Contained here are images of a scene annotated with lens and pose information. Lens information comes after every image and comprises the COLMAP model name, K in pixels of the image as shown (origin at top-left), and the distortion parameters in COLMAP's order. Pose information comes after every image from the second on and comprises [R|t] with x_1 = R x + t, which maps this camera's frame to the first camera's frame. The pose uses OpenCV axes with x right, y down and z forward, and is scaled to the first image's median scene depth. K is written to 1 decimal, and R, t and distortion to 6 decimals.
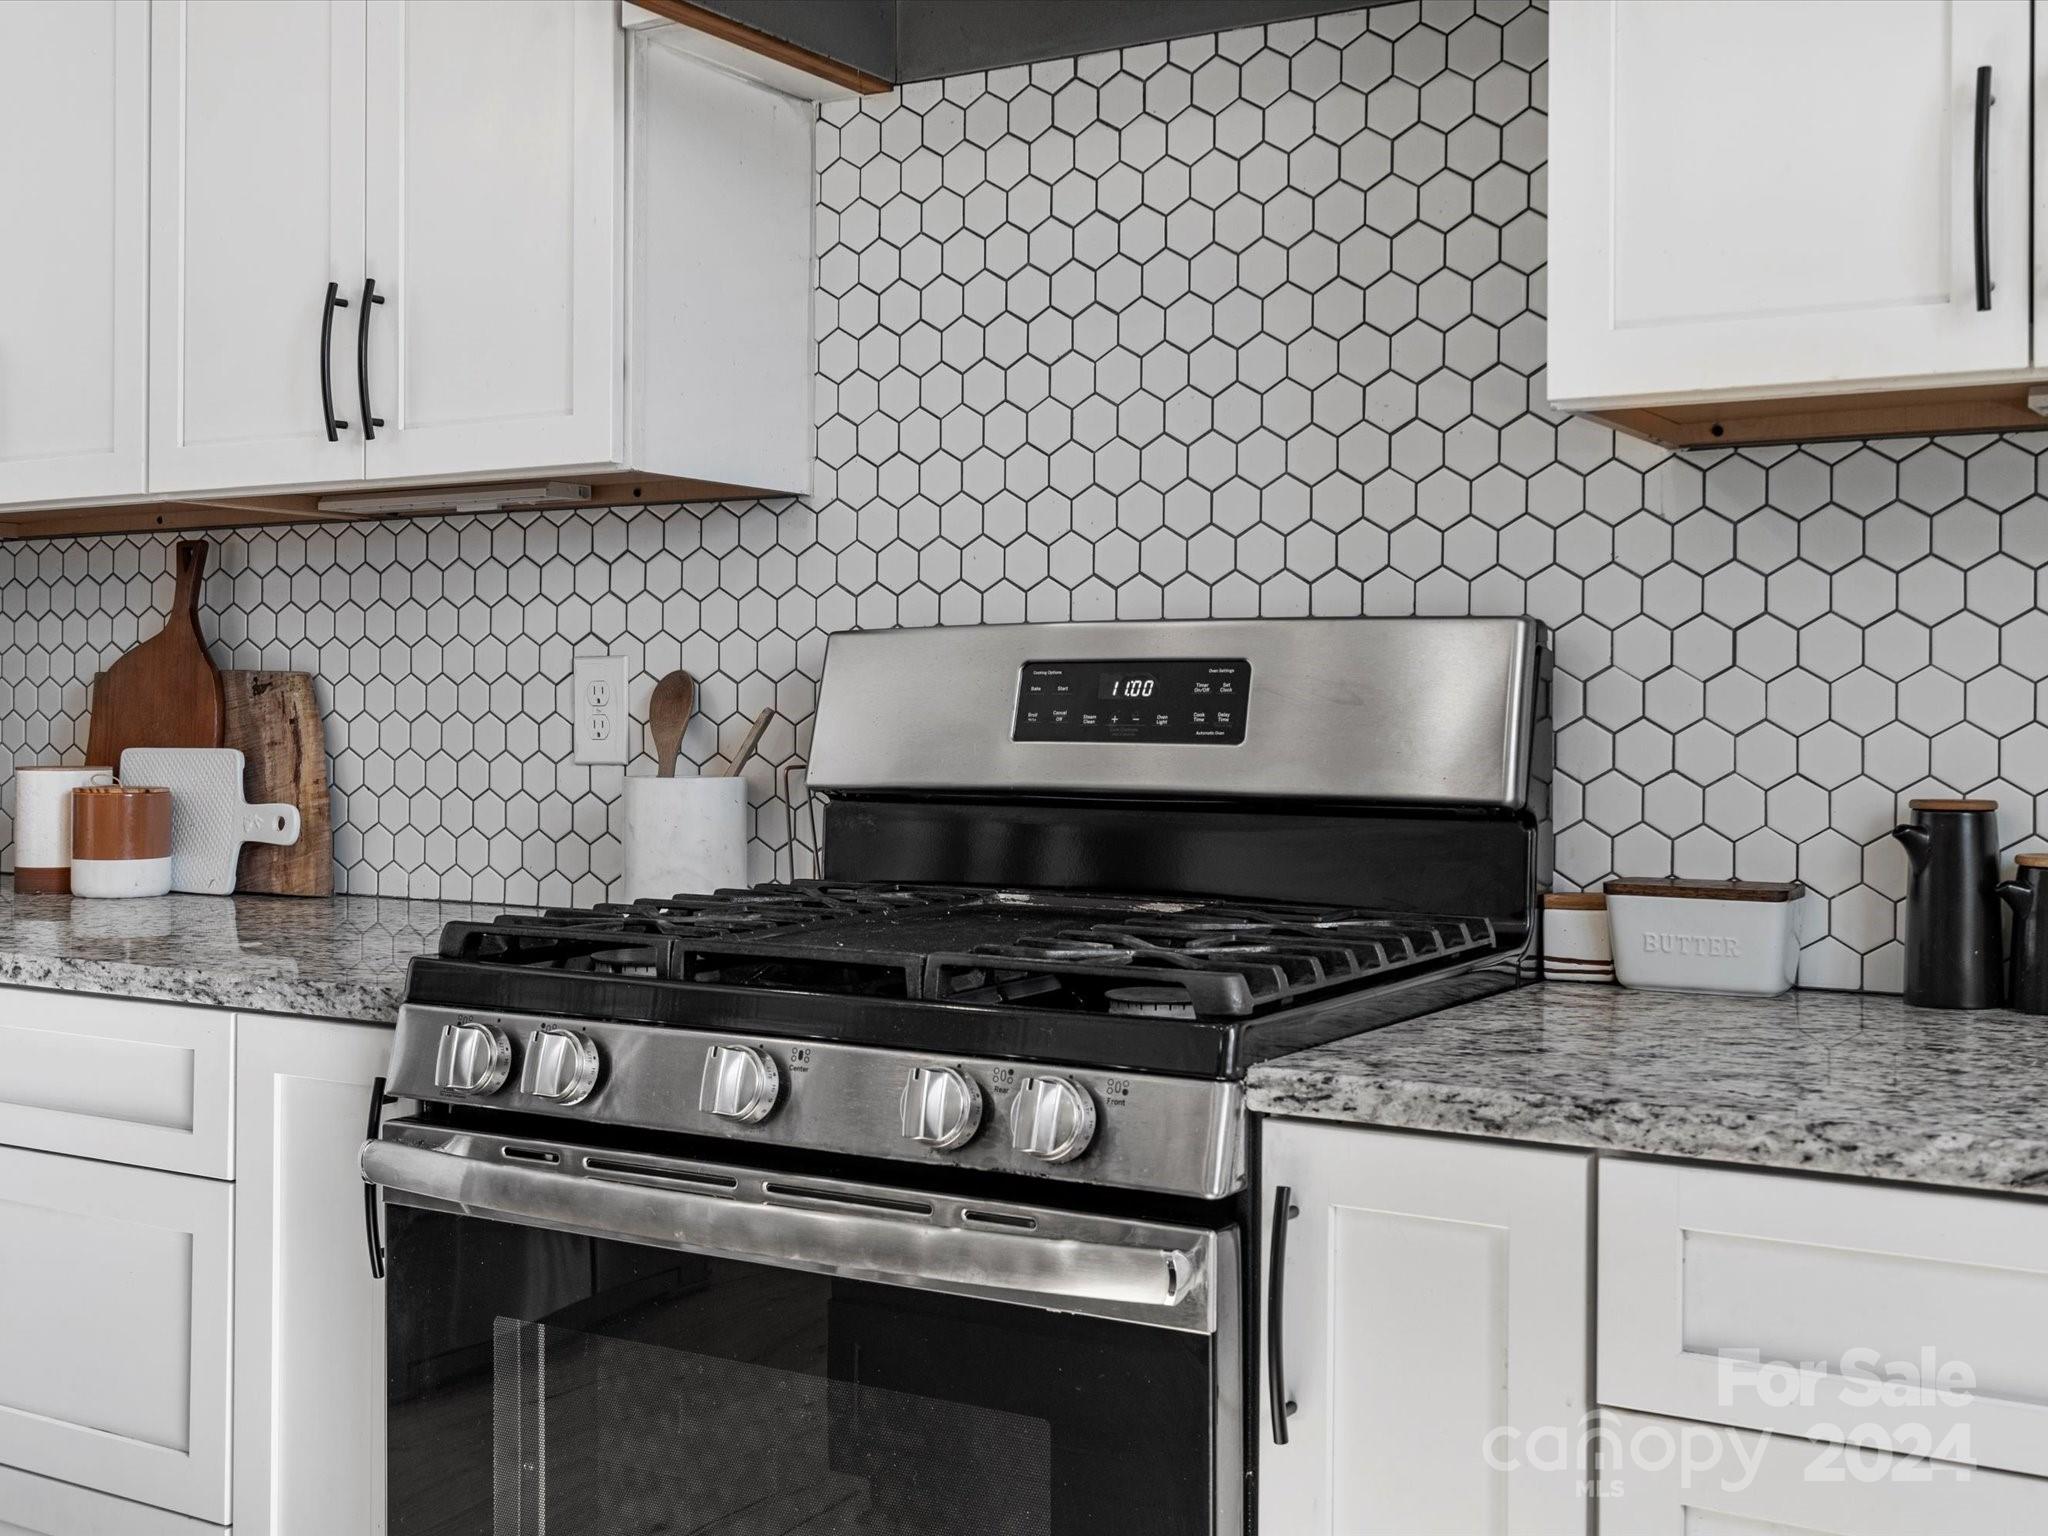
lens RADIAL K [[2259.1, 0, 1025.5], [0, 2259.1, 700.9], [0, 0, 1]] dist [-0.010330, -0.007090]
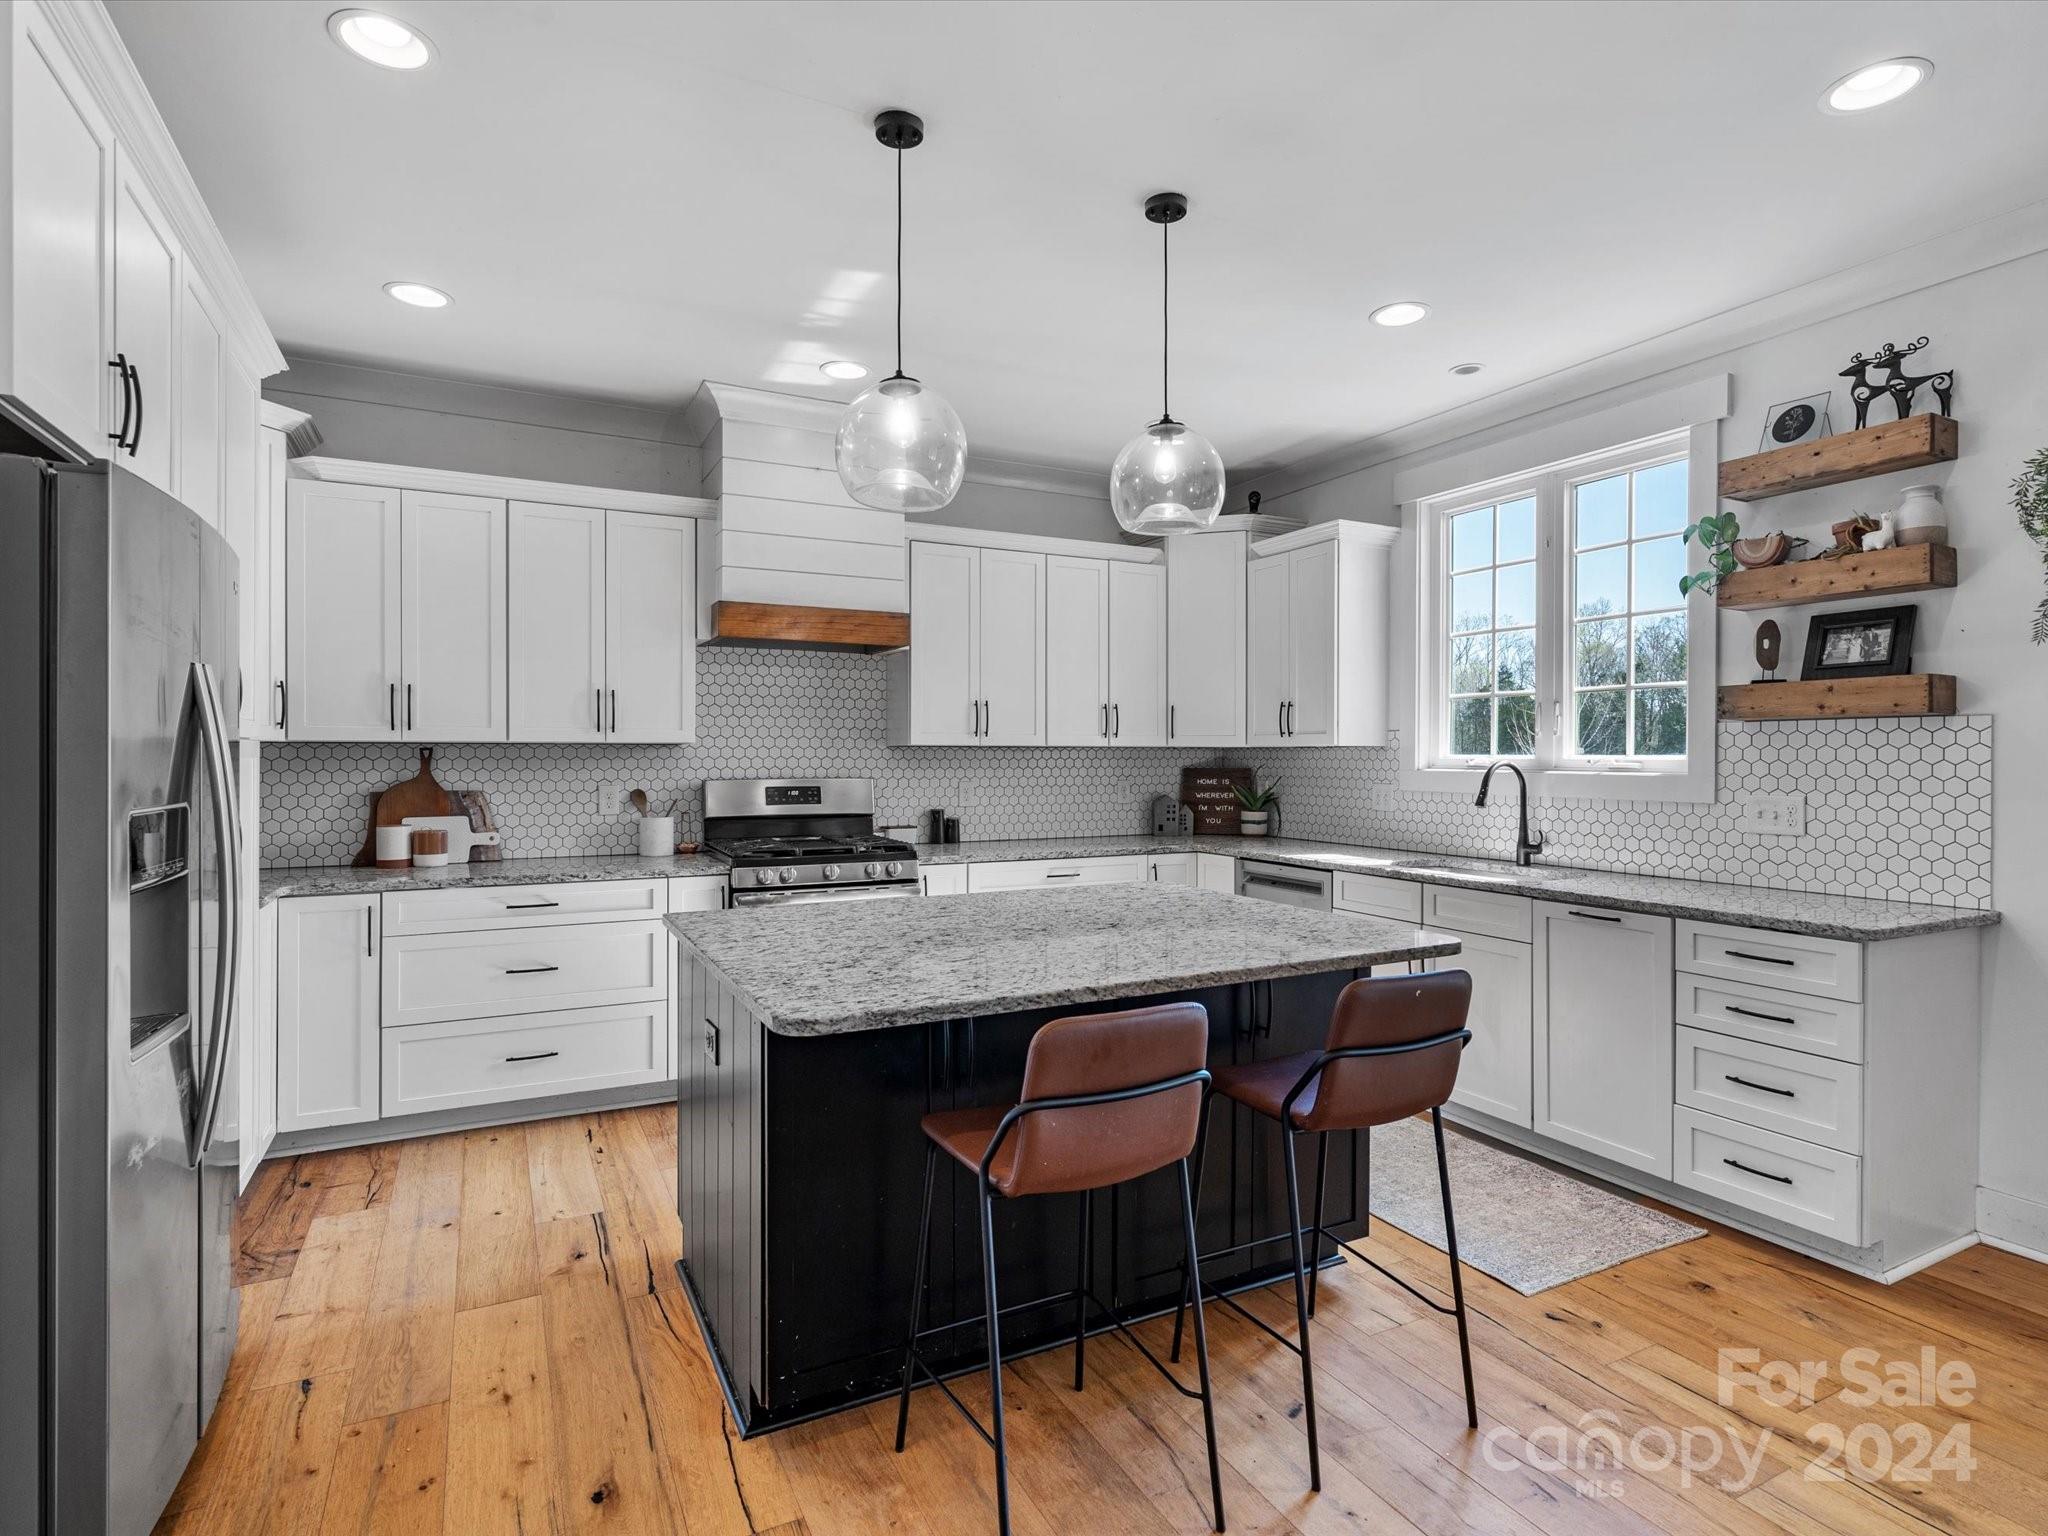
lens RADIAL K [[1067.7, 0, 1024.6], [0, 1067.7, 757.5], [0, 0, 1]] dist [0.000334, 0.000663]
pose [[0.527943, -0.006708, 0.849253, -1.460858], [-0.003996, 0.999938, 0.010382, -0.095876], [-0.849270, -0.008875, 0.527884, -0.536329]]
